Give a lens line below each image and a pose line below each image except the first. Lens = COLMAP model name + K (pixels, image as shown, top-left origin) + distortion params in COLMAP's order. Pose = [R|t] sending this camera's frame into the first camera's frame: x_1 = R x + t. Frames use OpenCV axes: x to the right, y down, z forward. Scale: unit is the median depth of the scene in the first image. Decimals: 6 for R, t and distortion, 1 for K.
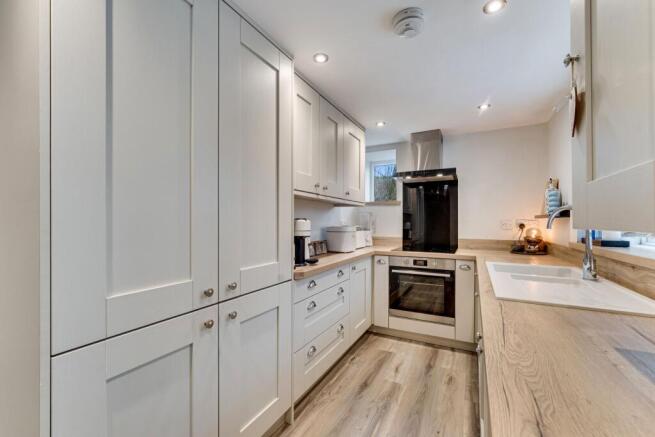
lens RADIAL K [[268.8, 0, 329.9], [0, 268.8, 223.1], [0, 0, 1]] dist [-0.000189, -0.000167]
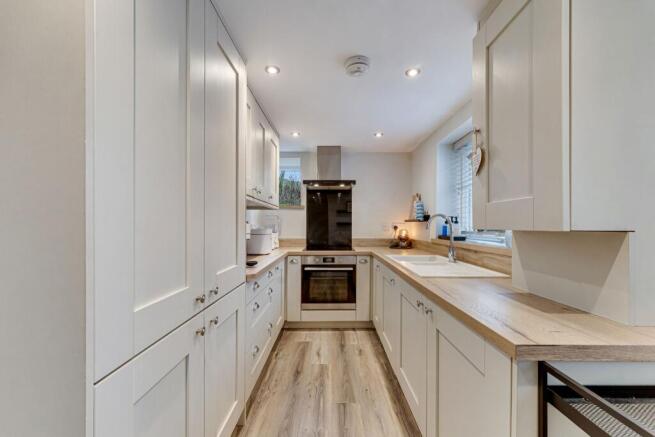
lens RADIAL K [[269.4, 0, 327.6], [0, 269.4, 226.8], [0, 0, 1]] dist [-0.001428, -0.000133]
pose [[0.886364, -0.004338, 0.462969, -0.213690], [0.002104, 0.999984, 0.005342, -0.001334], [-0.462985, -0.003761, 0.886358, -0.026025]]
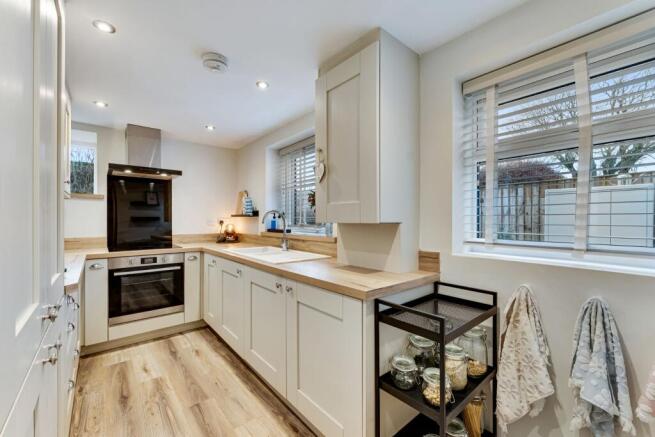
lens RADIAL K [[274.3, 0, 324.5], [0, 274.3, 223.0], [0, 0, 1]] dist [-0.001249, -0.000170]
pose [[0.378917, -0.011171, 0.925363, -0.370635], [0.002079, 0.999935, 0.011220, -0.000876], [-0.925428, -0.002328, 0.378916, 0.016663]]
